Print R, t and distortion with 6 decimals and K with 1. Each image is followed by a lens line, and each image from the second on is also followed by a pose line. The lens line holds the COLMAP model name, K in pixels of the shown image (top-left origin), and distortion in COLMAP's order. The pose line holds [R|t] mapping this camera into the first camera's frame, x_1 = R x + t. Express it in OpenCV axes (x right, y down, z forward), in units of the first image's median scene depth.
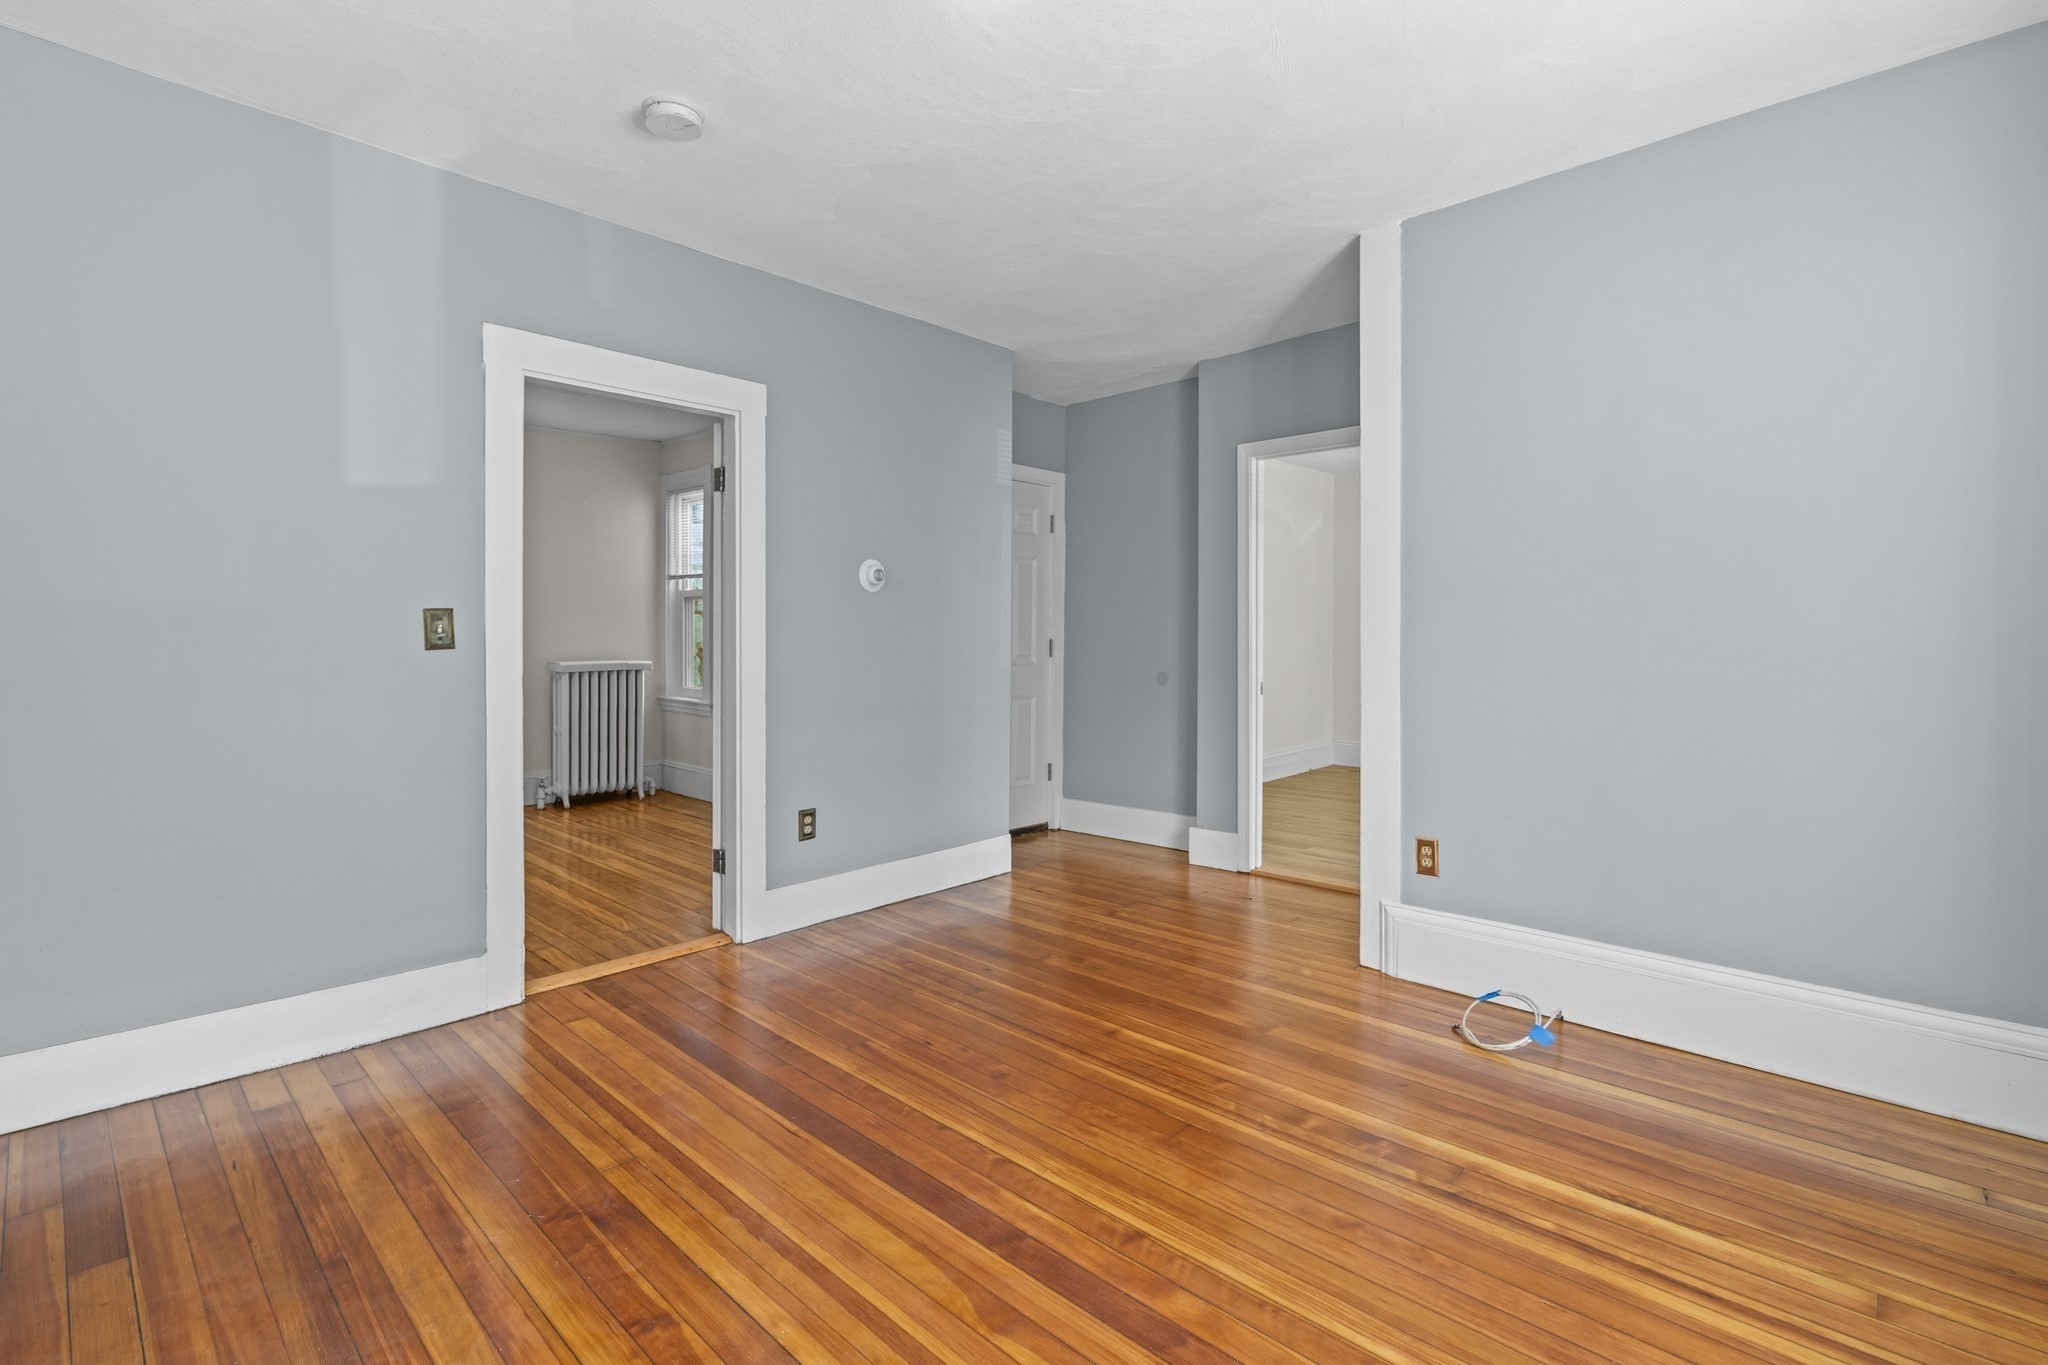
lens RADIAL K [[954.6, 0, 1001.8], [0, 954.6, 638.5], [0, 0, 1]] dist [-0.002026, 0.002054]
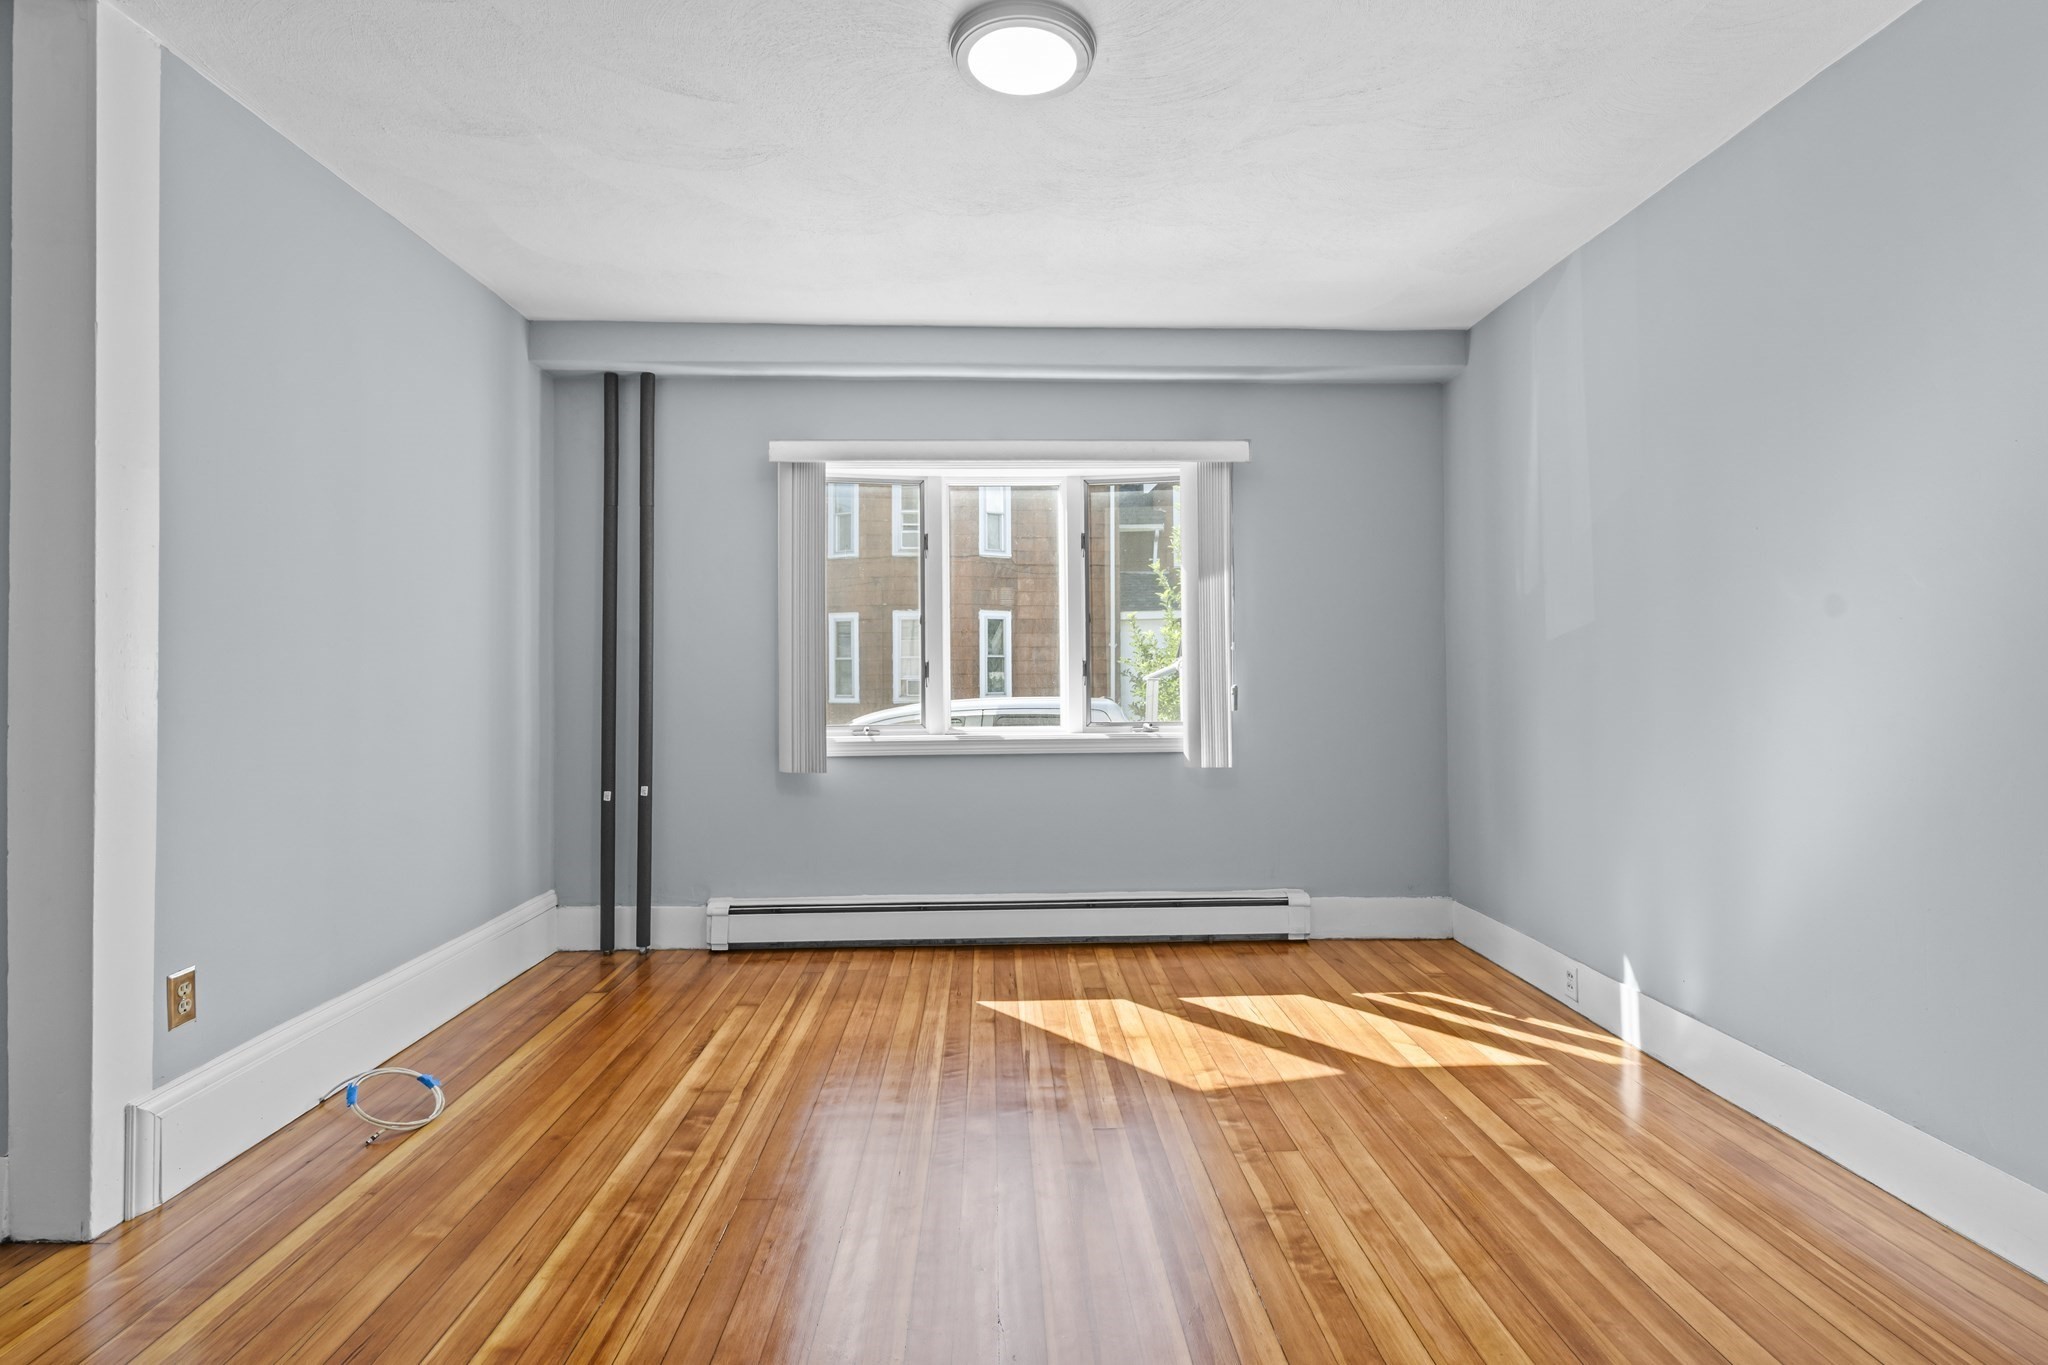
lens RADIAL K [[954.6, 0, 1039.4], [0, 954.6, 666.9], [0, 0, 1]] dist [-0.002026, 0.002054]
pose [[-0.743005, 0.008100, 0.669237, -0.459948], [0.007313, 0.999965, -0.003984, -0.001960], [-0.669246, 0.001934, -0.743038, 1.070922]]
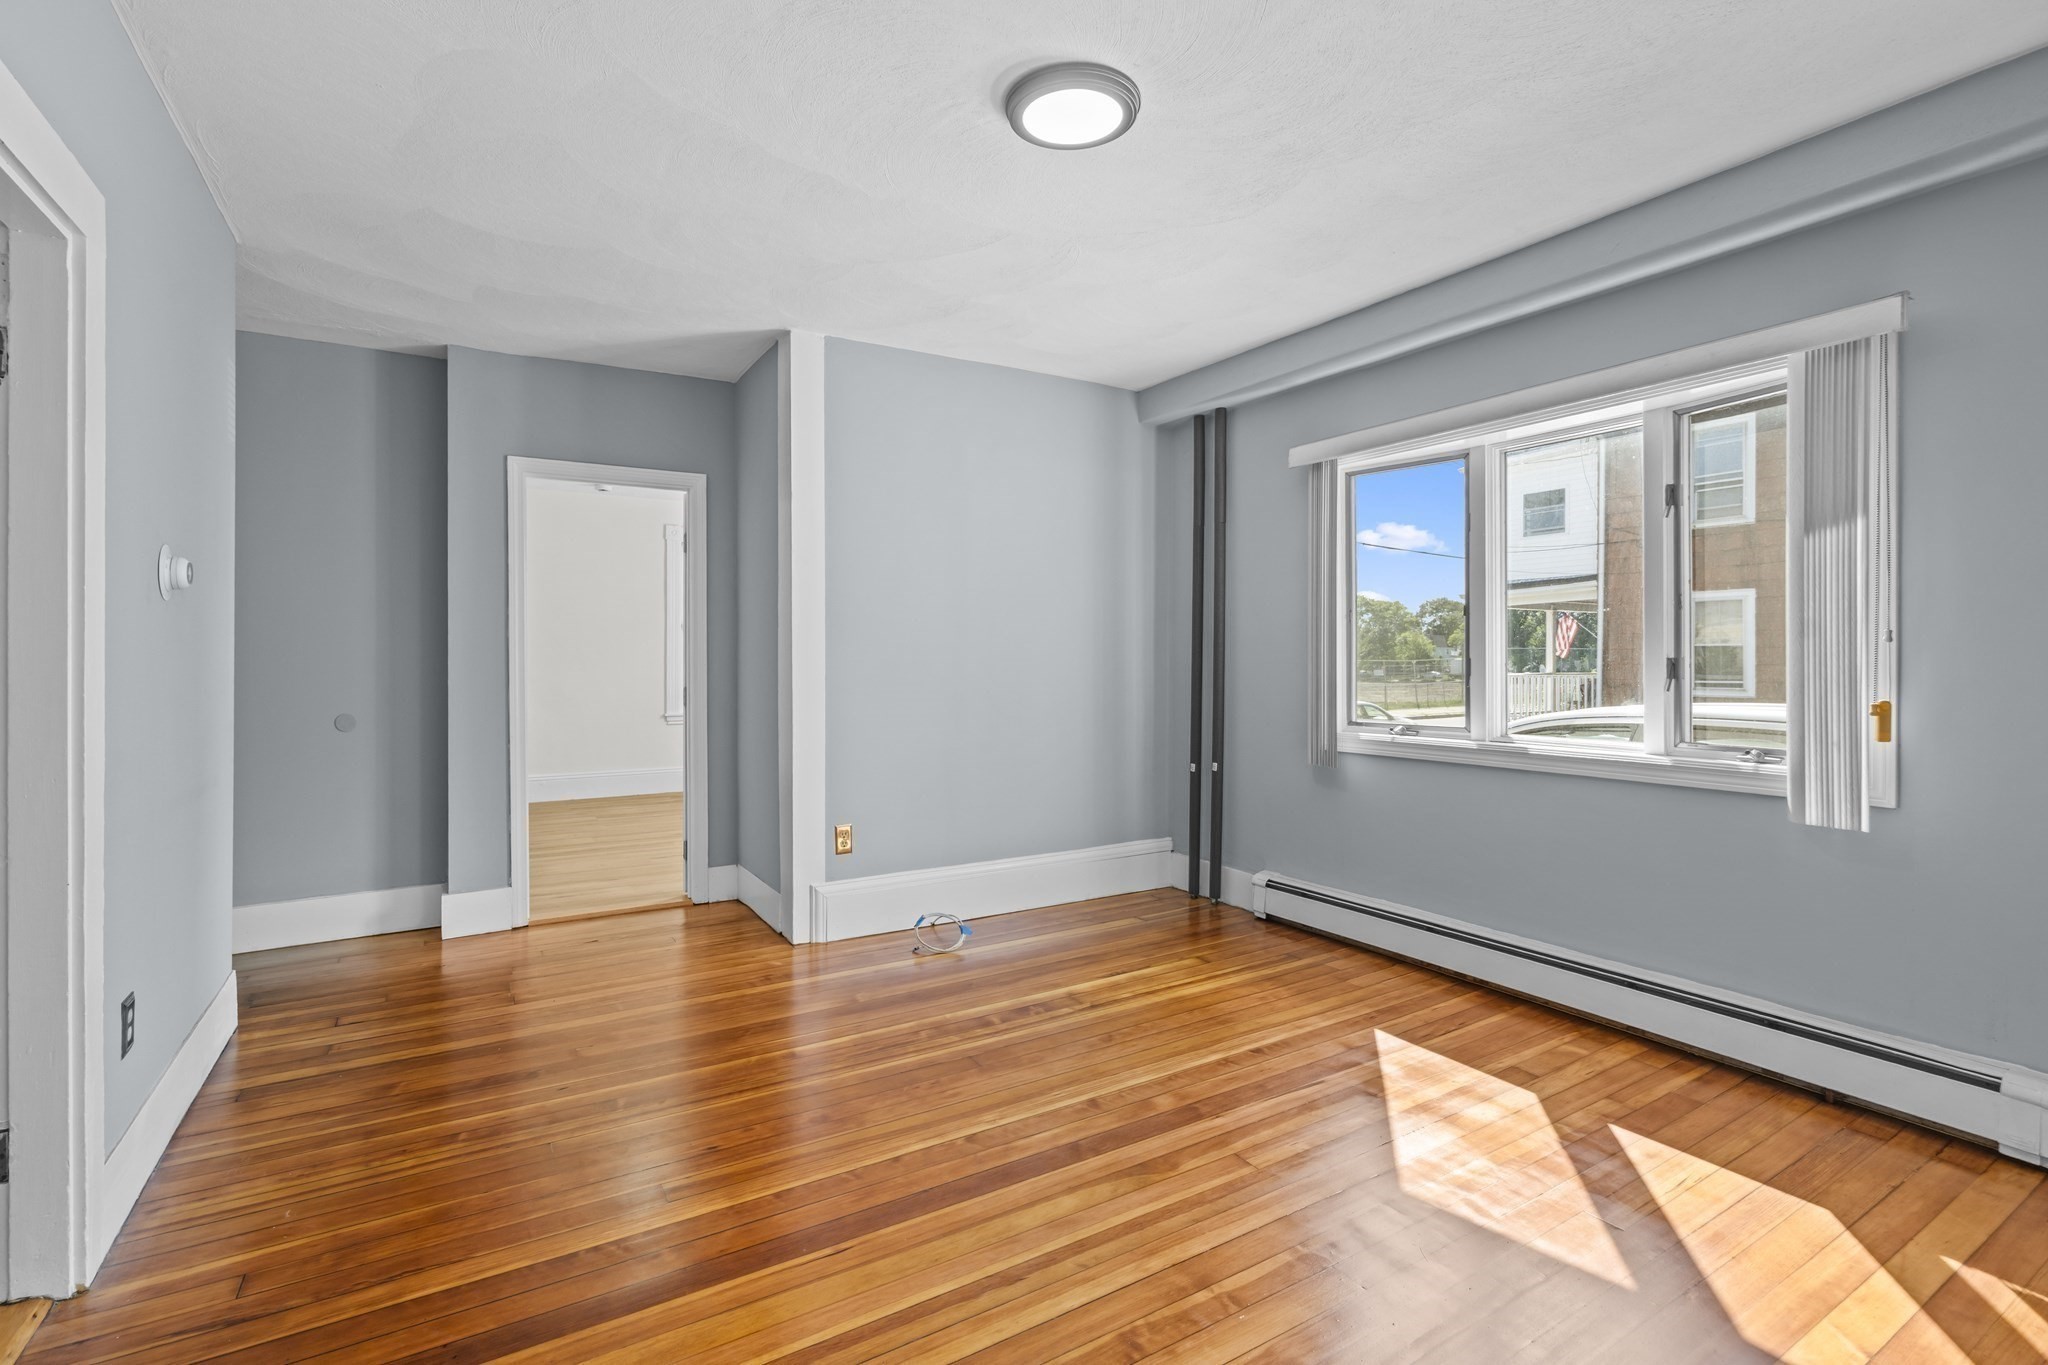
lens RADIAL K [[954.6, 0, 1015.0], [0, 954.6, 667.4], [0, 0, 1]] dist [-0.002026, 0.002054]
pose [[0.240855, -0.011051, 0.970498, -0.730087], [0.002351, 0.999939, 0.010803, -0.017357], [-0.970558, -0.000320, 0.240866, 0.453890]]
